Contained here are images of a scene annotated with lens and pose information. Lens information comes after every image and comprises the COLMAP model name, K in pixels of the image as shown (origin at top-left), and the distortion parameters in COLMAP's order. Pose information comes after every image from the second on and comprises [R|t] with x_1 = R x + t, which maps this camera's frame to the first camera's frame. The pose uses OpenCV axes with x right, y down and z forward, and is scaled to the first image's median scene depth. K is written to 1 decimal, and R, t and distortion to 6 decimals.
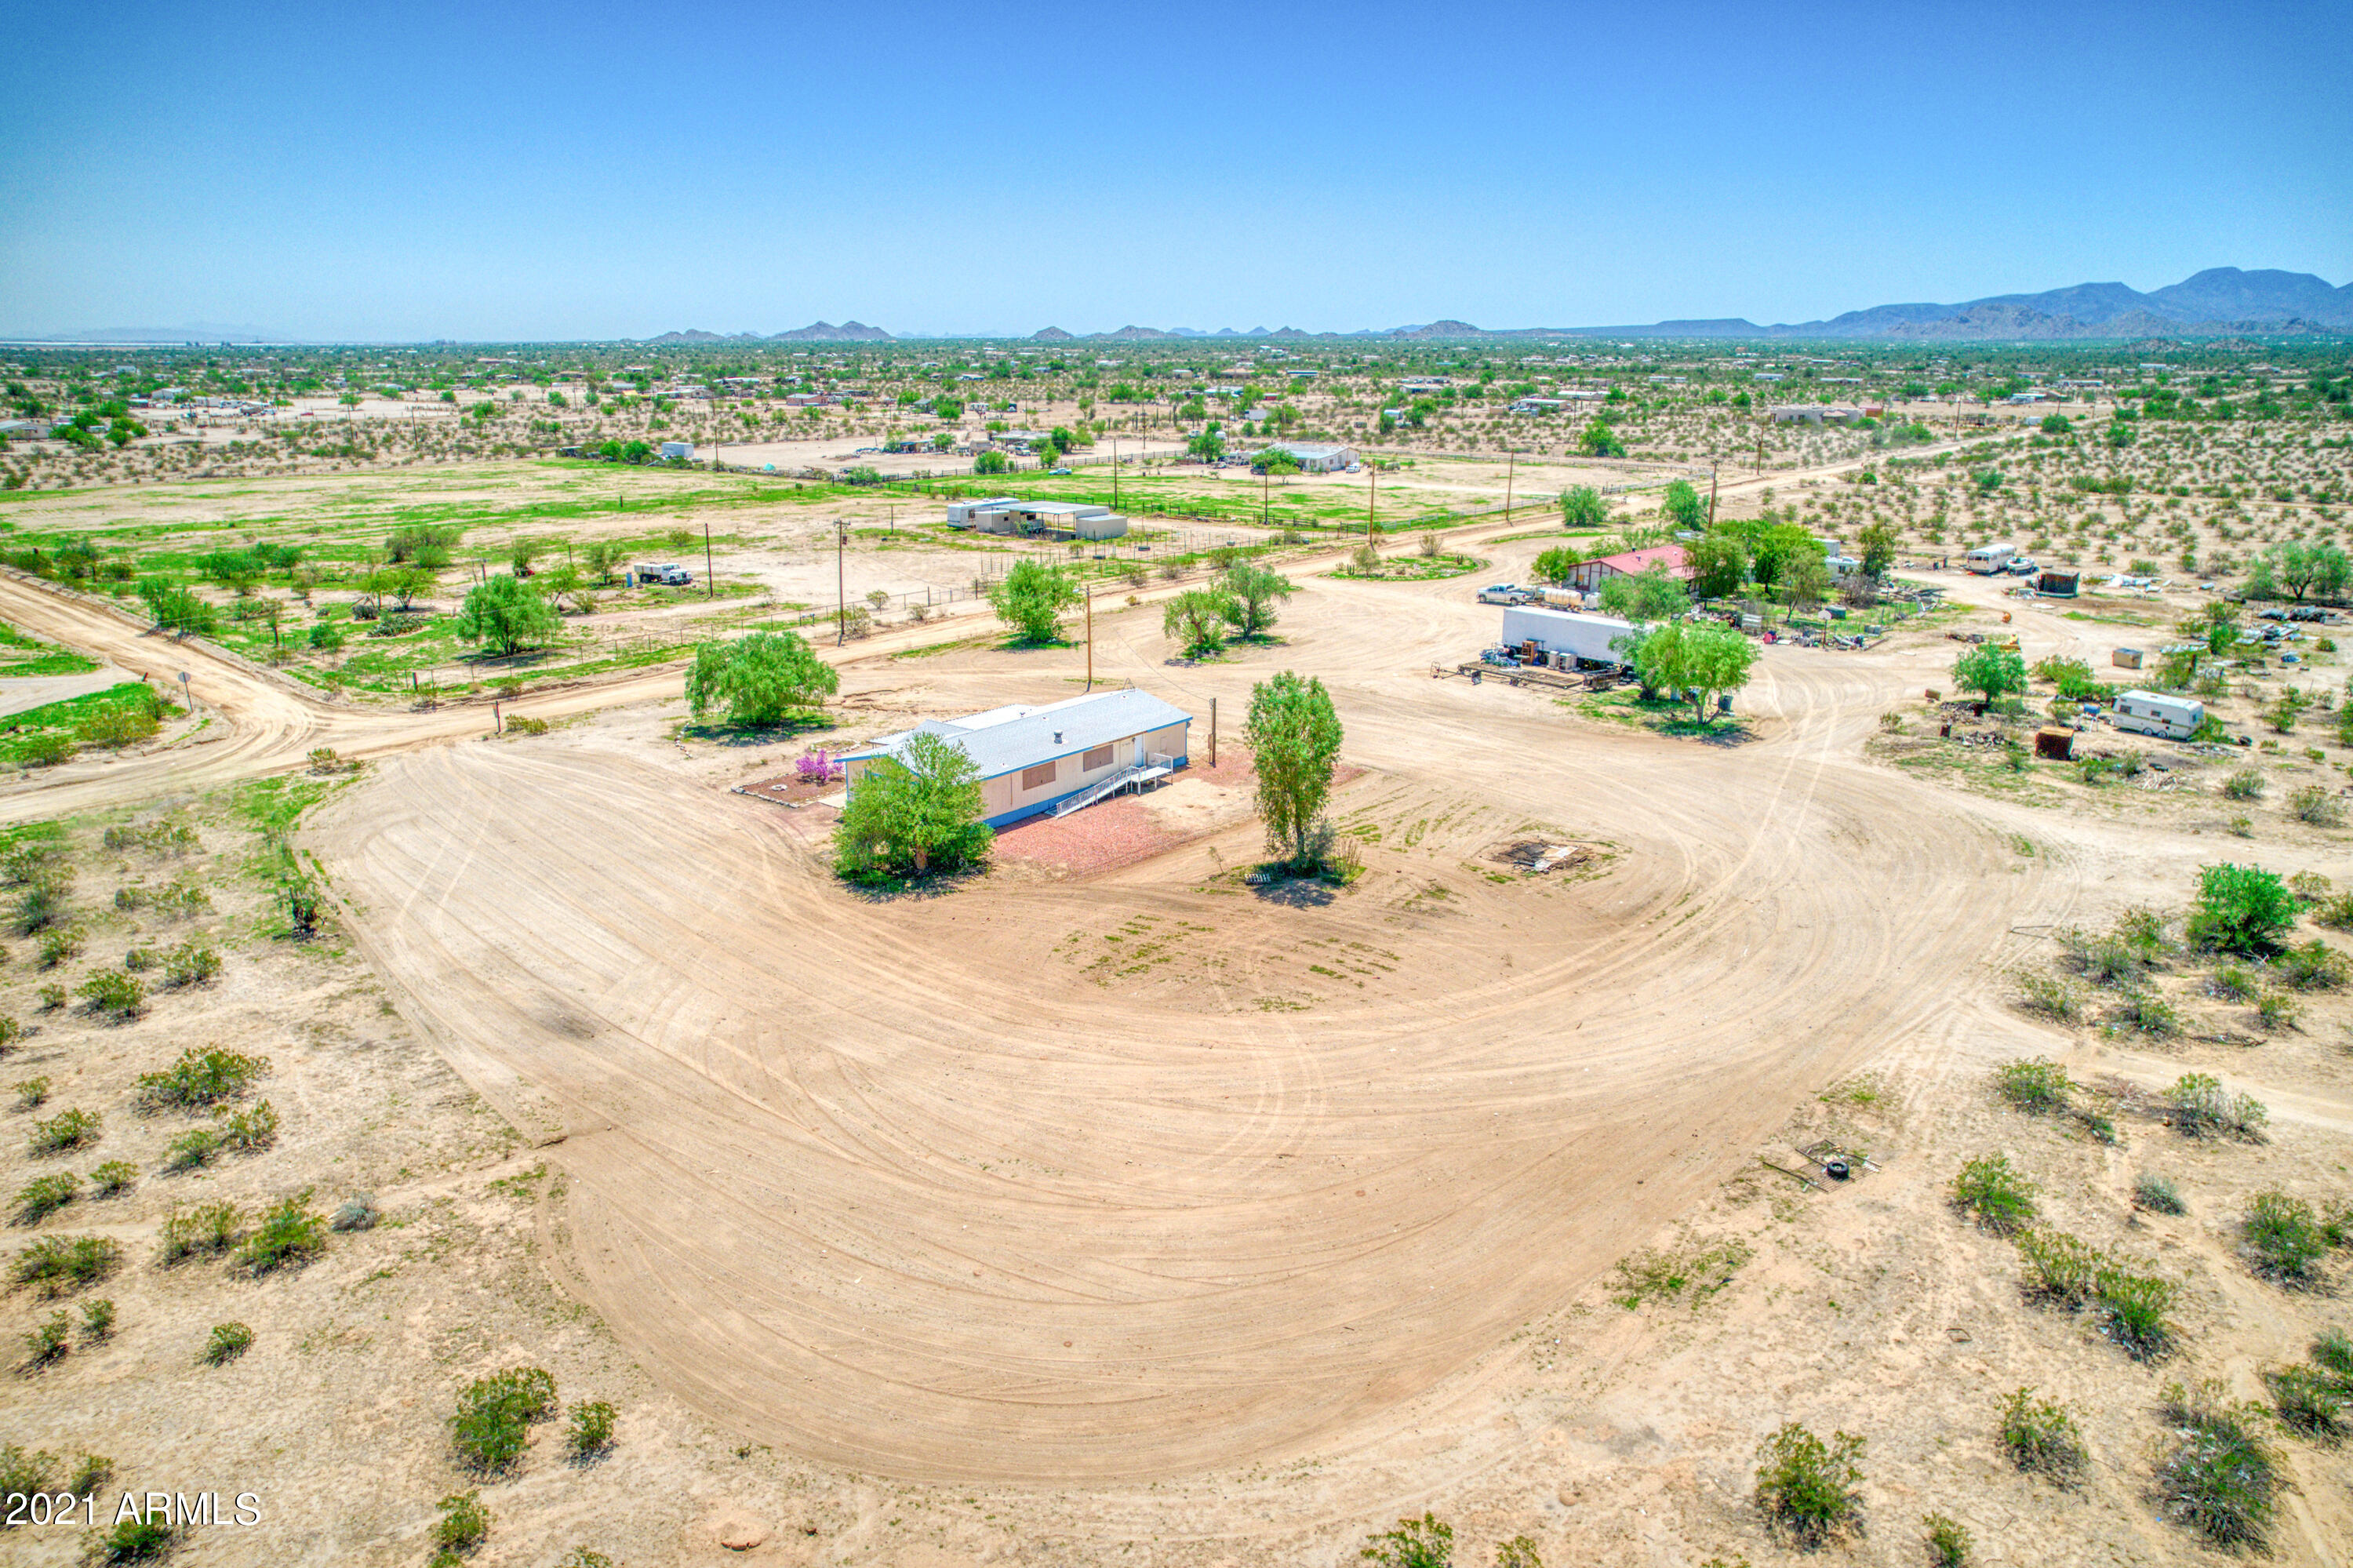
lens RADIAL K [[1522.9, 0, 1180.5], [0, 1522.9, 810.1], [0, 0, 1]] dist [-0.075263, 0.066089]
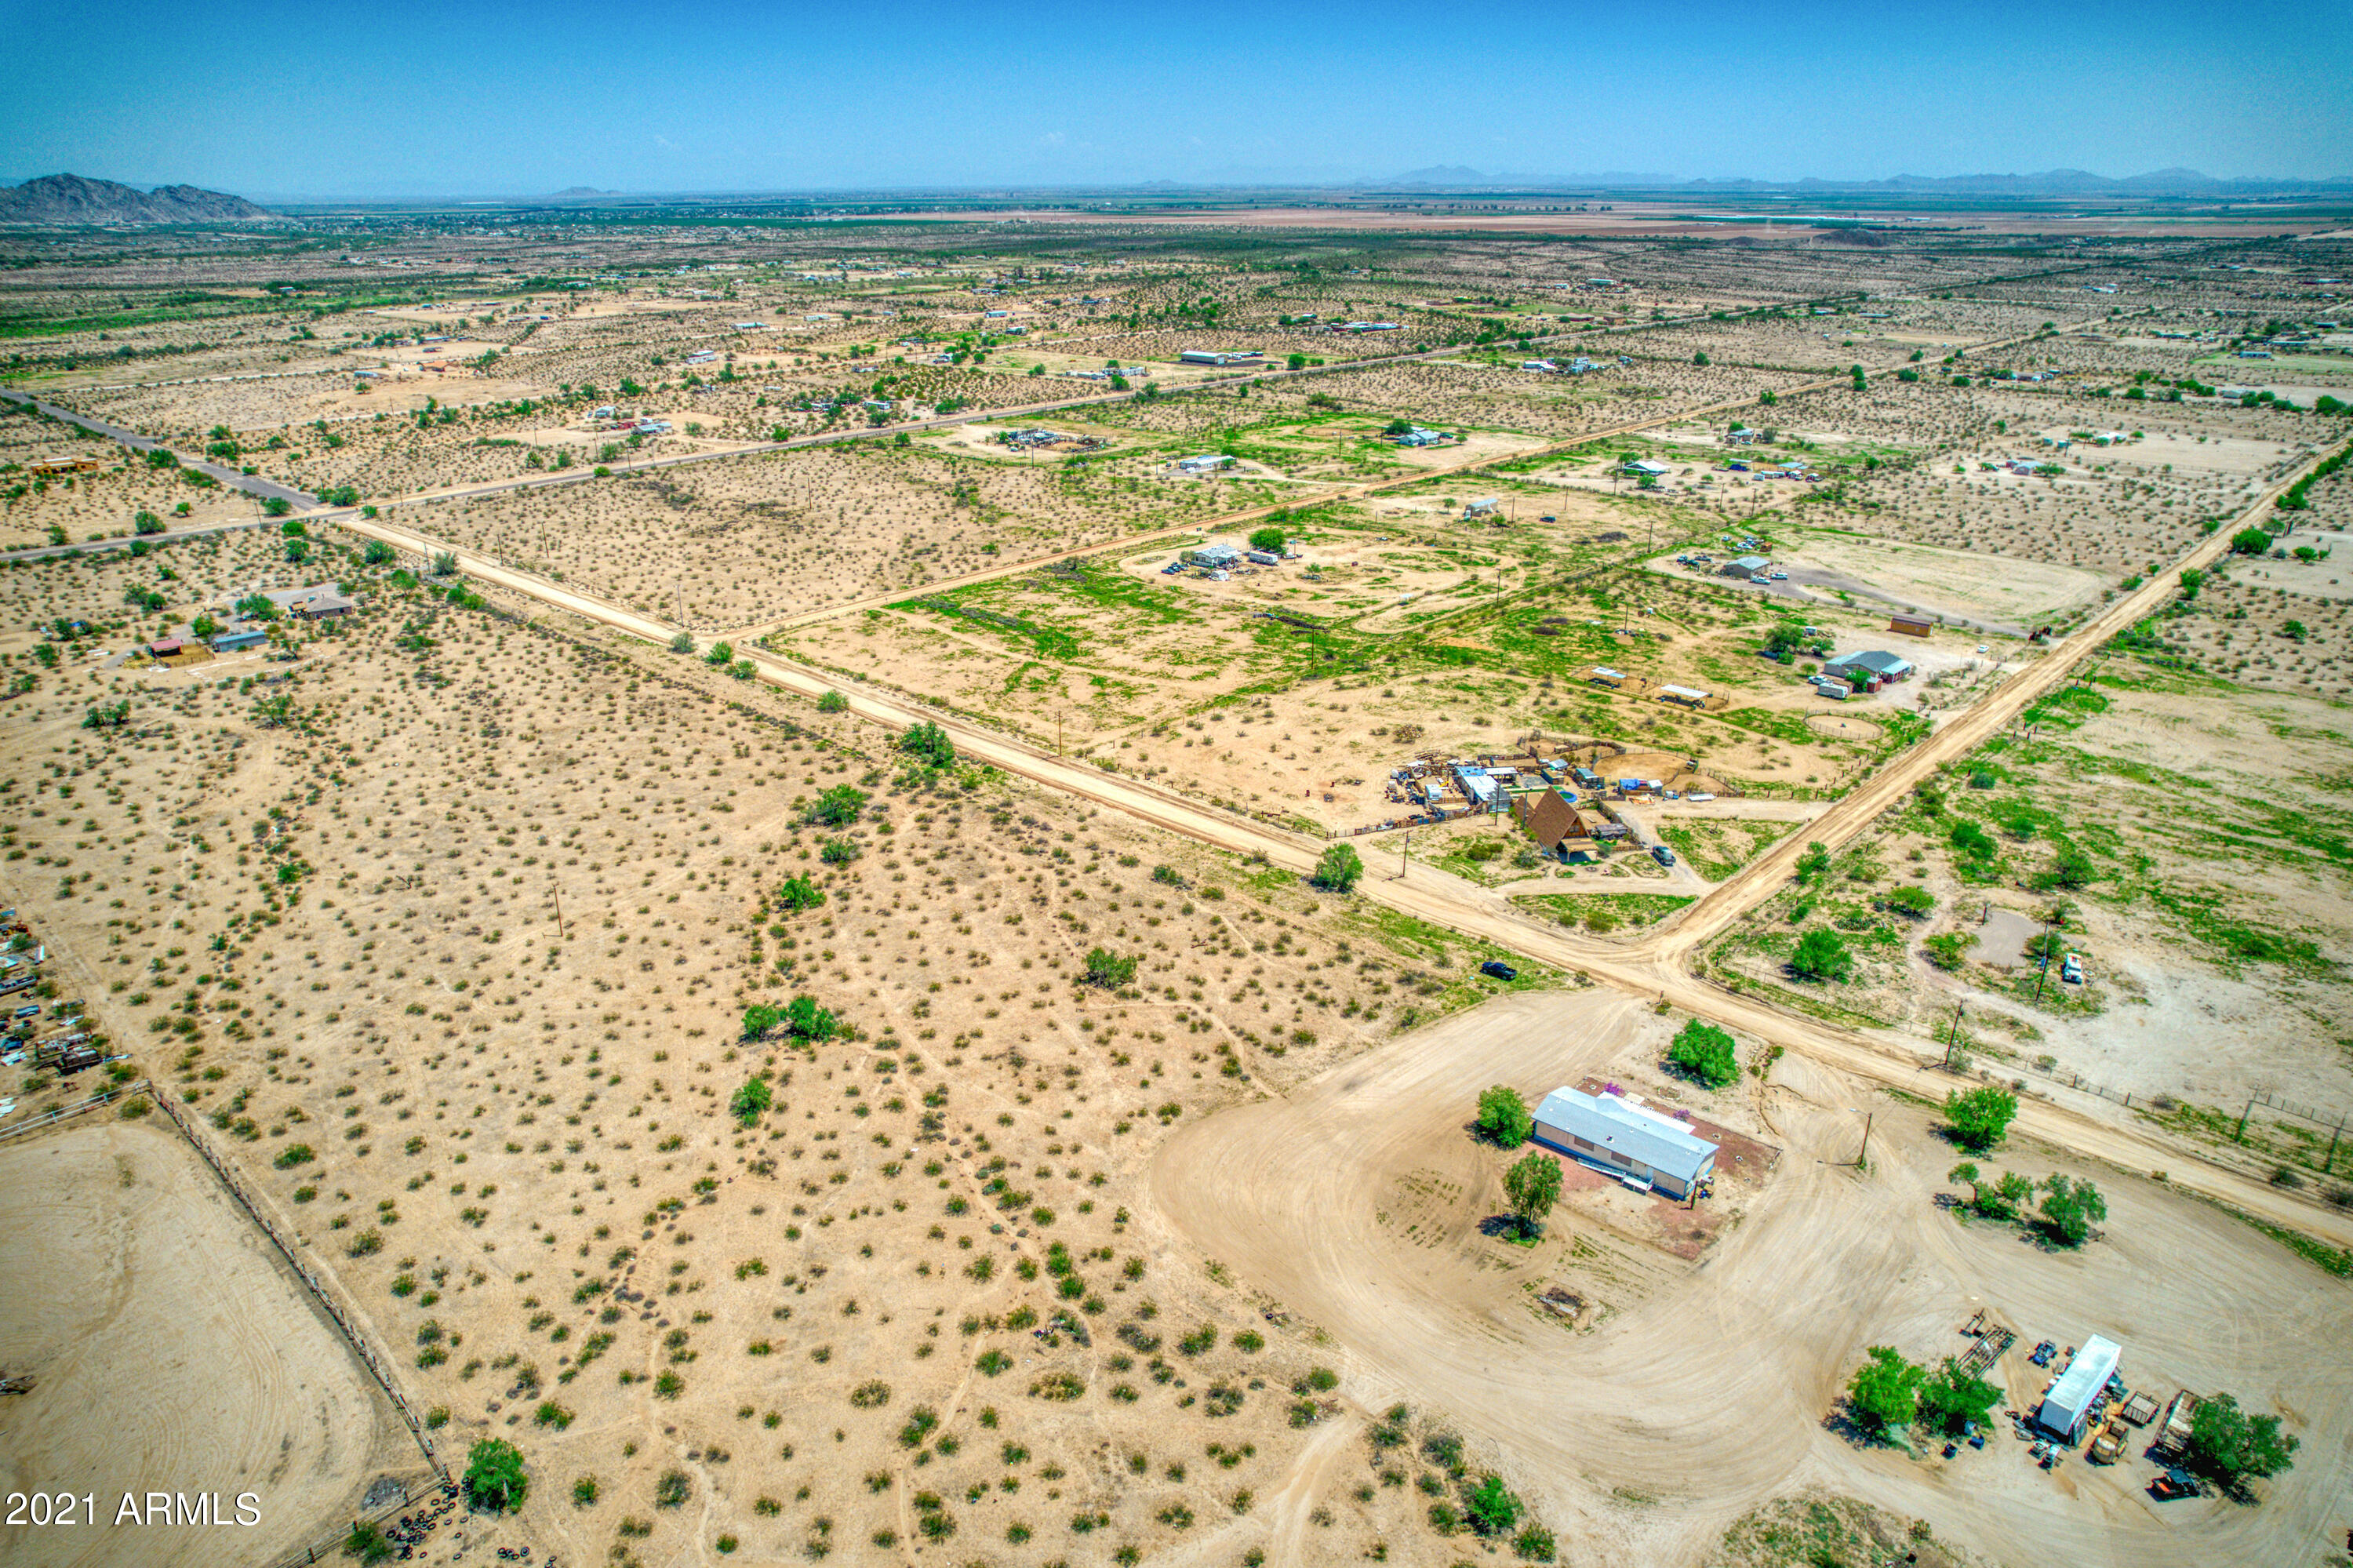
lens RADIAL K [[1510.3, 0, 1203.8], [0, 1510.3, 787.3], [0, 0, 1]] dist [-0.078582, 0.069836]
pose [[-0.021075, 0.360779, -0.932413, 1.738856], [-0.302646, 0.886561, 0.349878, -1.063154], [0.952870, 0.289565, 0.090504, 0.137415]]
